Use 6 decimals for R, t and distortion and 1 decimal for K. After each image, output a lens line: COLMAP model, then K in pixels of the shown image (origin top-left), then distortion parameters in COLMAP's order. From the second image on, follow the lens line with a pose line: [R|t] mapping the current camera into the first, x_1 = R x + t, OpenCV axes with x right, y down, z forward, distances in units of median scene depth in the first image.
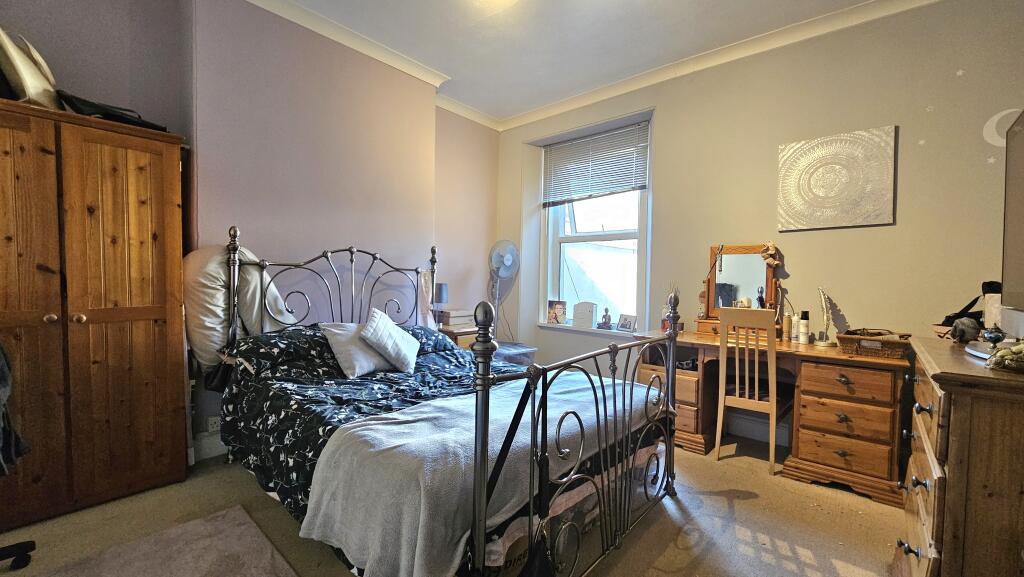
lens RADIAL K [[416.0, 0, 506.0], [0, 416.0, 292.4], [0, 0, 1]] dist [0.003297, 0.000018]
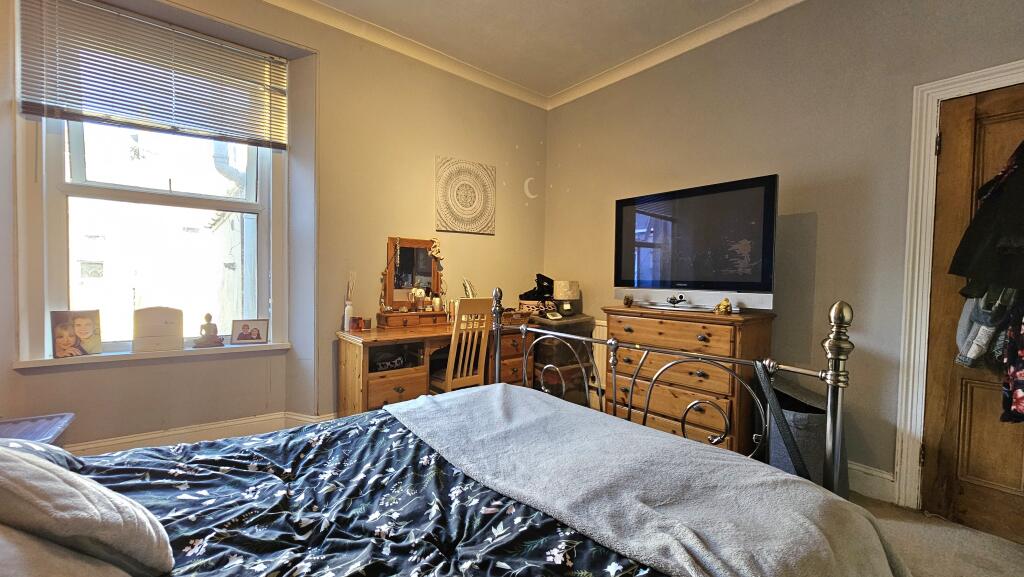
lens RADIAL K [[416.0, 0, 507.1], [0, 416.0, 285.2], [0, 0, 1]] dist [0.003297, 0.000018]
pose [[0.169138, -0.029684, 0.985145, -0.289527], [0.022735, 0.999398, 0.026211, -0.011600], [-0.985330, 0.017964, 0.169711, 0.406113]]
